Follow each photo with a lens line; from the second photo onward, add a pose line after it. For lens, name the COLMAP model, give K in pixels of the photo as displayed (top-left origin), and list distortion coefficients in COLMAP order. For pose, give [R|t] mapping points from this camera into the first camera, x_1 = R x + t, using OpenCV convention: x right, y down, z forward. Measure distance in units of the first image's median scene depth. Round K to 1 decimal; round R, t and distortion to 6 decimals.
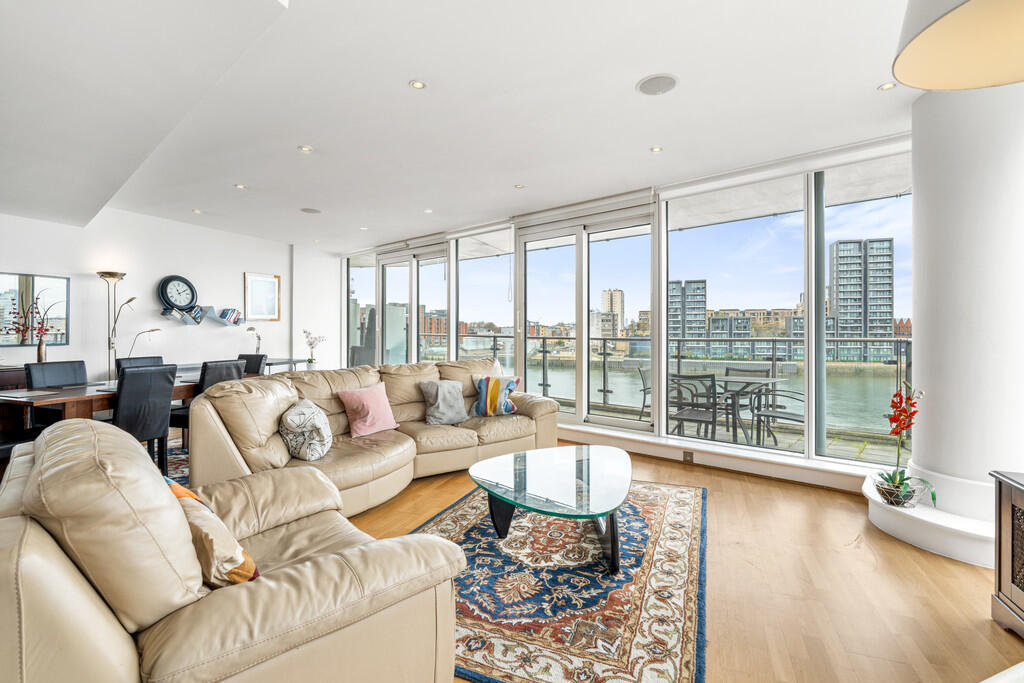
lens RADIAL K [[464.2, 0, 512.3], [0, 464.2, 333.2], [0, 0, 1]] dist [-0.000519, -0.000097]
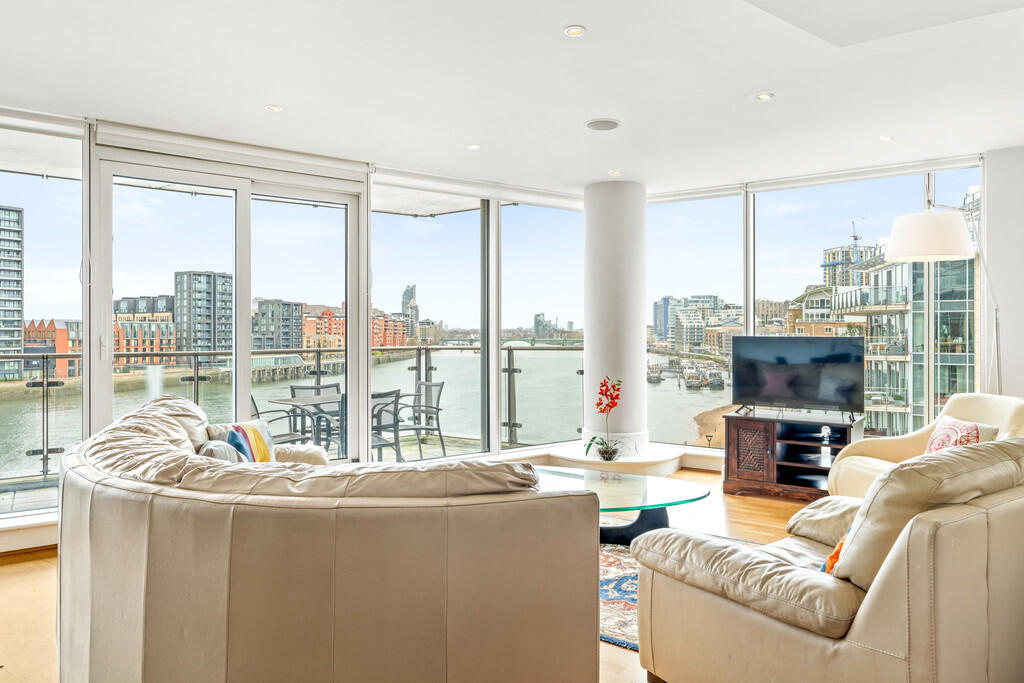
lens RADIAL K [[670.3, 0, 512.0], [0, 670.3, 341.5], [0, 0, 1]] dist [0.006006, 0.000888]
pose [[0.222495, -0.004877, 0.974922, -1.289742], [0.002685, 0.999987, 0.004389, -0.010490], [-0.974930, 0.001641, 0.222505, 0.837648]]
